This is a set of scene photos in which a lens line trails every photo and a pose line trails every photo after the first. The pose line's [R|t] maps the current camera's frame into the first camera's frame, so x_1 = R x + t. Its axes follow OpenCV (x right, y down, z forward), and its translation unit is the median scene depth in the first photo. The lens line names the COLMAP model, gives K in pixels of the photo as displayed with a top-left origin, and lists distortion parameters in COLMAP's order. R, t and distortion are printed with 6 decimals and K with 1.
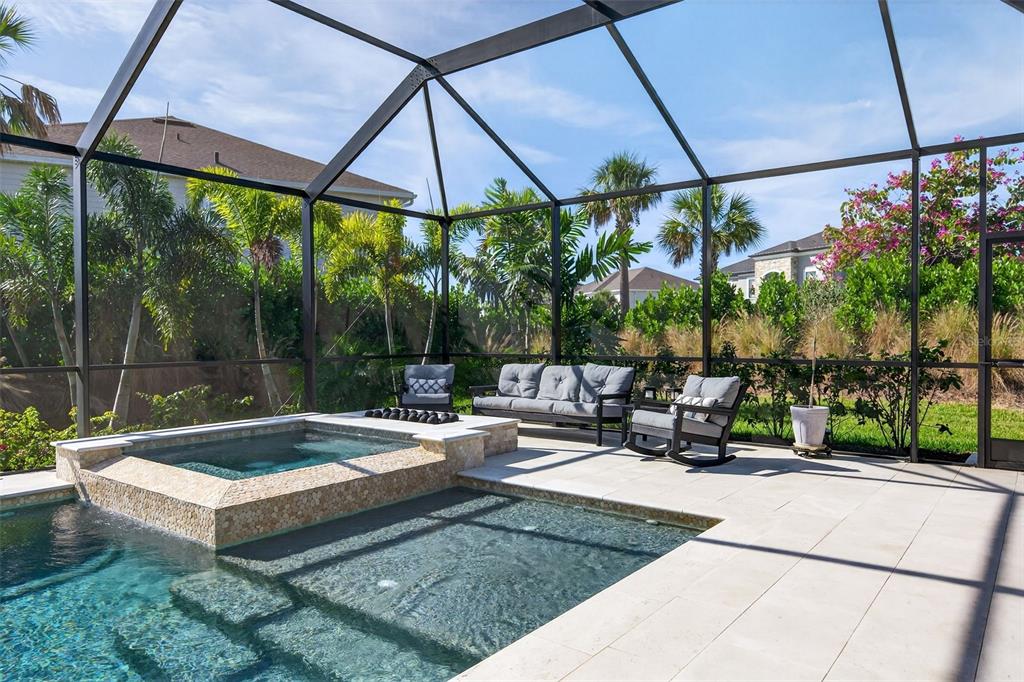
lens RADIAL K [[689.1, 0, 512.0], [0, 689.1, 341.0], [0, 0, 1]] dist [-0.005717, -0.000098]
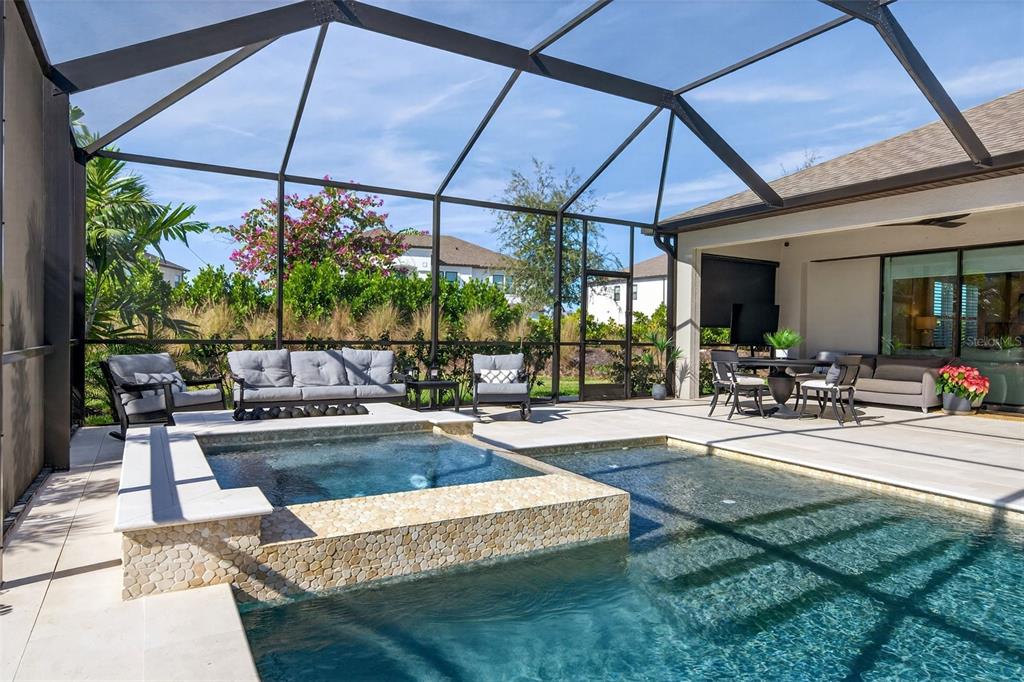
lens RADIAL K [[638.6, 0, 512.0], [0, 638.6, 341.0], [0, 0, 1]] dist [-0.006234, -0.001245]
pose [[0.370264, -0.002501, 0.928923, -0.735053], [-0.007343, 0.999957, 0.005619, 0.016673], [-0.928898, -0.008902, 0.370229, 0.458997]]
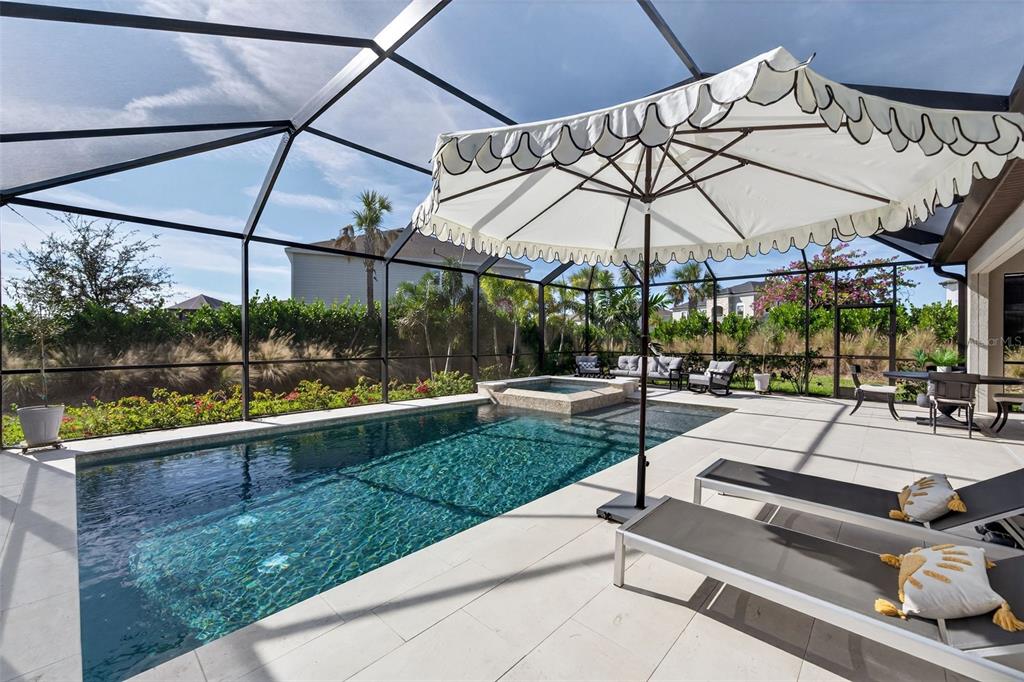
lens RADIAL K [[411.2, 0, 521.9], [0, 411.2, 341.9], [0, 0, 1]] dist [-0.000748, -0.000035]
pose [[0.997529, 0.005023, -0.070072, -0.288189], [-0.005446, 0.999968, -0.005852, -0.004638], [0.070041, 0.006220, 0.997525, -0.471052]]
